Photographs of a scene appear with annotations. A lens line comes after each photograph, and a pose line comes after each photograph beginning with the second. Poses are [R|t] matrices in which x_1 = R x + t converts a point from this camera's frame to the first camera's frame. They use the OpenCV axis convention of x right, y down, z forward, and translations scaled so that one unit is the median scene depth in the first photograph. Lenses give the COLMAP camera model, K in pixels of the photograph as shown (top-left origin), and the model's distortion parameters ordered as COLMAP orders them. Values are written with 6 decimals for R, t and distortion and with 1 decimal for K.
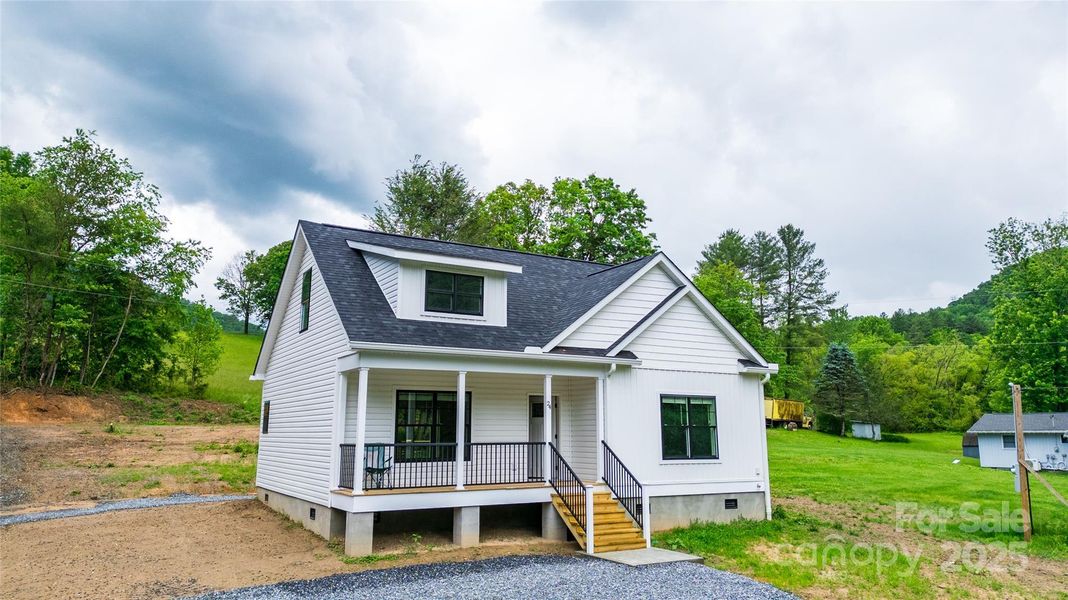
lens RADIAL K [[744.8, 0, 534.0], [0, 744.8, 300.0], [0, 0, 1]] dist [0.078990, -0.076030]
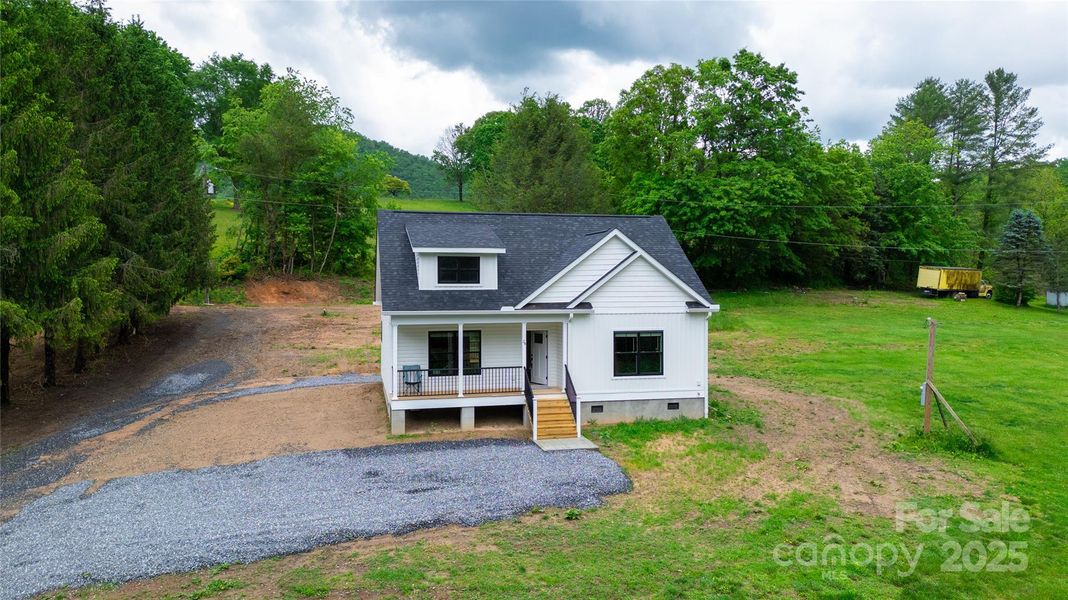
lens RADIAL K [[744.8, 0, 534.0], [0, 744.8, 300.0], [0, 0, 1]] dist [0.078990, -0.076030]
pose [[0.956397, 0.007531, -0.291973, 0.169040], [0.052273, 0.979113, 0.196480, -0.083562], [0.287355, -0.203175, 0.936027, -0.133413]]
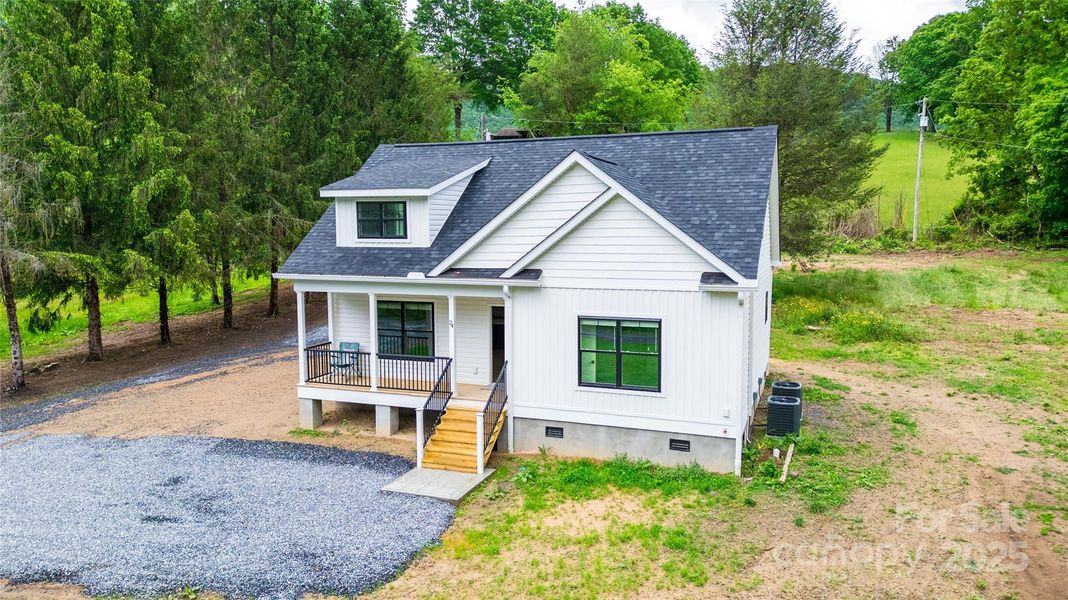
lens RADIAL K [[744.8, 0, 534.0], [0, 744.8, 300.0], [0, 0, 1]] dist [0.078990, -0.076030]
pose [[0.627586, 0.074605, -0.774965, 0.320559], [0.141123, 0.968008, 0.207474, -0.032600], [0.765650, -0.239573, 0.596979, 0.168985]]
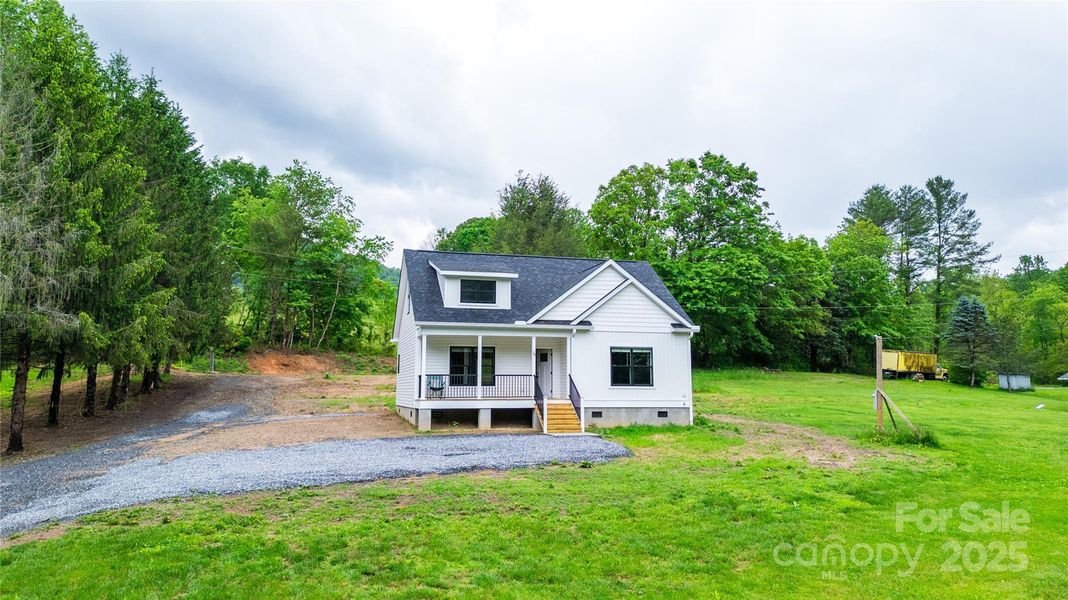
lens RADIAL K [[744.8, 0, 534.0], [0, 744.8, 300.0], [0, 0, 1]] dist [0.078990, -0.076030]
pose [[0.966425, -0.031757, -0.254979, 0.165772], [0.045708, 0.997754, 0.048974, -0.024301], [0.252851, -0.058984, 0.965706, -0.235631]]
